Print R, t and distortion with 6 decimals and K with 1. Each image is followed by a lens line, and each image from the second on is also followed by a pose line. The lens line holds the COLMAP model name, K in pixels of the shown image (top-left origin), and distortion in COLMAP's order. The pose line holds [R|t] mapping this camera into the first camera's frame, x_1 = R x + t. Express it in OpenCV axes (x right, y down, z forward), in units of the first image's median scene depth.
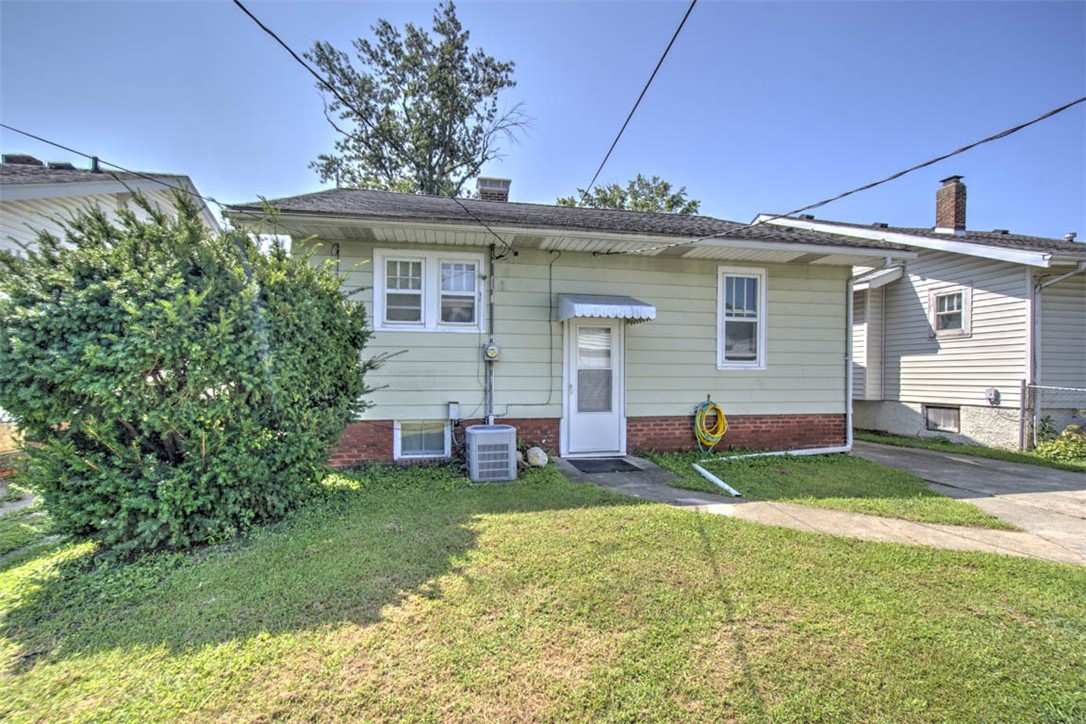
lens RADIAL K [[466.5, 0, 541.7], [0, 466.5, 375.2], [0, 0, 1]] dist [0.001638, -0.000082]
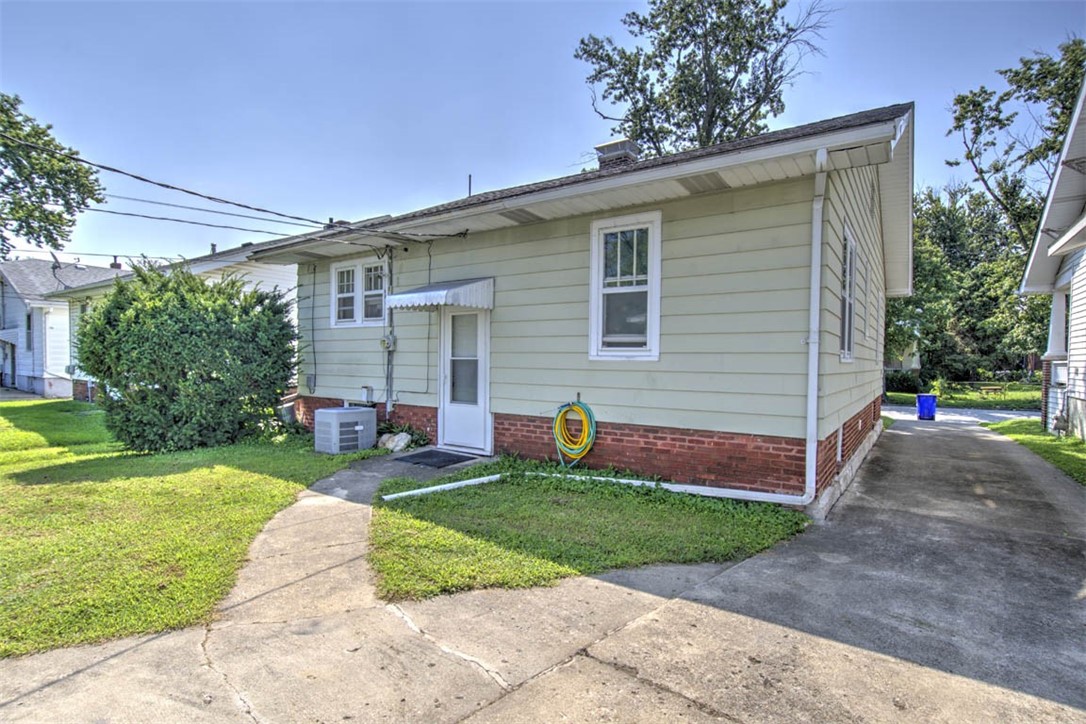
lens RADIAL K [[540.9, 0, 544.7], [0, 540.9, 373.6], [0, 0, 1]] dist [-0.001414, 0.000311]
pose [[0.688900, 0.021708, -0.724531, 0.962853], [-0.012320, 0.999758, 0.018241, -0.004848], [0.724752, -0.003640, 0.689000, 0.347265]]
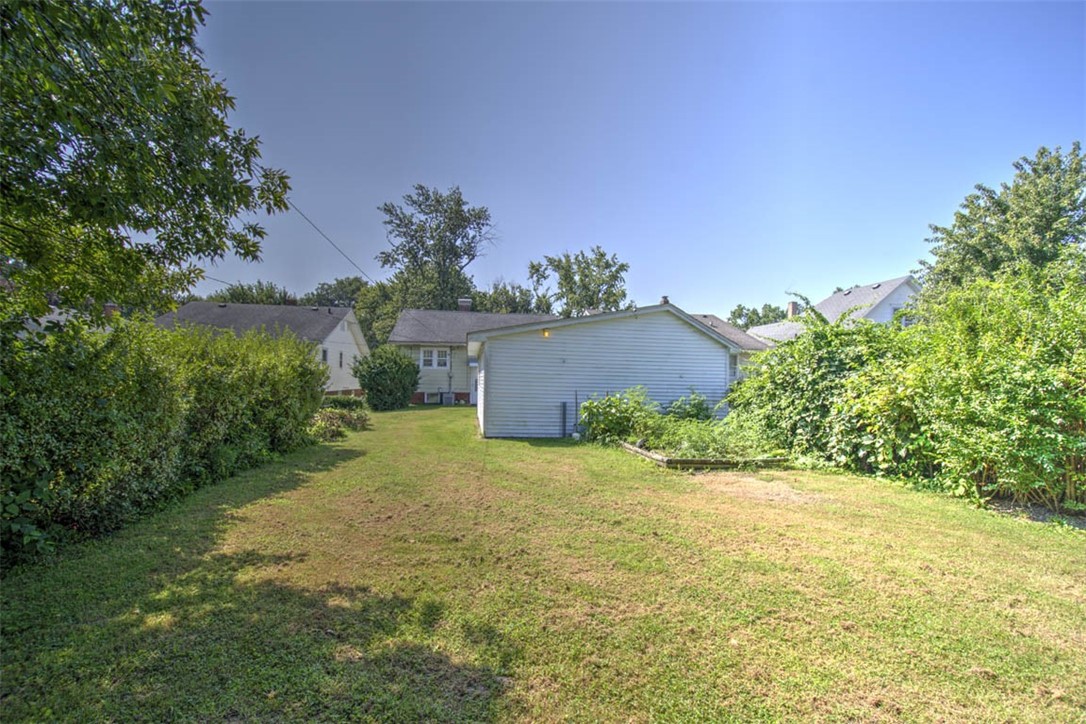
lens RADIAL K [[466.5, 0, 541.7], [0, 466.5, 375.2], [0, 0, 1]] dist [0.001638, -0.000082]
pose [[0.998968, 0.014910, -0.042895, 0.697932], [-0.015444, 0.999807, -0.012144, -0.009525], [0.042705, 0.012794, 0.999006, -2.420618]]
